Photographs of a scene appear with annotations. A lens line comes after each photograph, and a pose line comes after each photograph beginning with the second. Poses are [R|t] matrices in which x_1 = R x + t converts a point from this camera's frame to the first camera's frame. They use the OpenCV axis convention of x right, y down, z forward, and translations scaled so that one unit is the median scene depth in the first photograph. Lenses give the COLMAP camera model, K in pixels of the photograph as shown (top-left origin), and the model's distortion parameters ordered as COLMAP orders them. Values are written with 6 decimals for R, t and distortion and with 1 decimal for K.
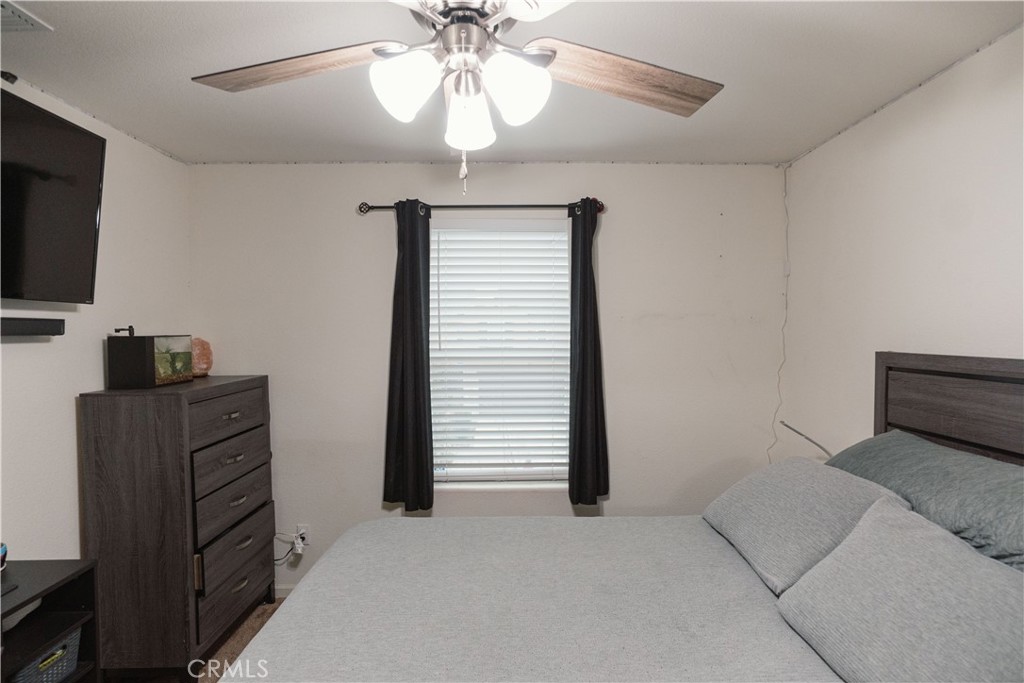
lens RADIAL K [[547.5, 0, 513.6], [0, 547.5, 337.3], [0, 0, 1]] dist [-0.051712, 0.038418]
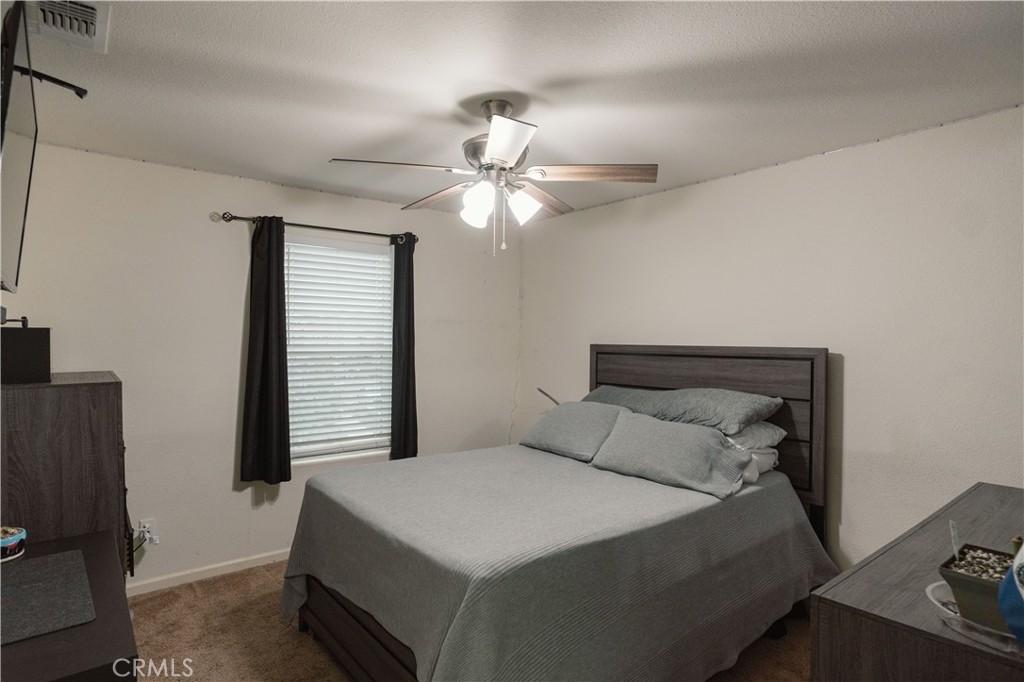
lens RADIAL K [[547.5, 0, 514.9], [0, 547.5, 344.3], [0, 0, 1]] dist [-0.051712, 0.038418]
pose [[0.793636, 0.001601, 0.608391, -0.477300], [0.000808, 0.999993, -0.003685, 0.024937], [-0.608393, 0.003417, 0.793629, -0.223354]]
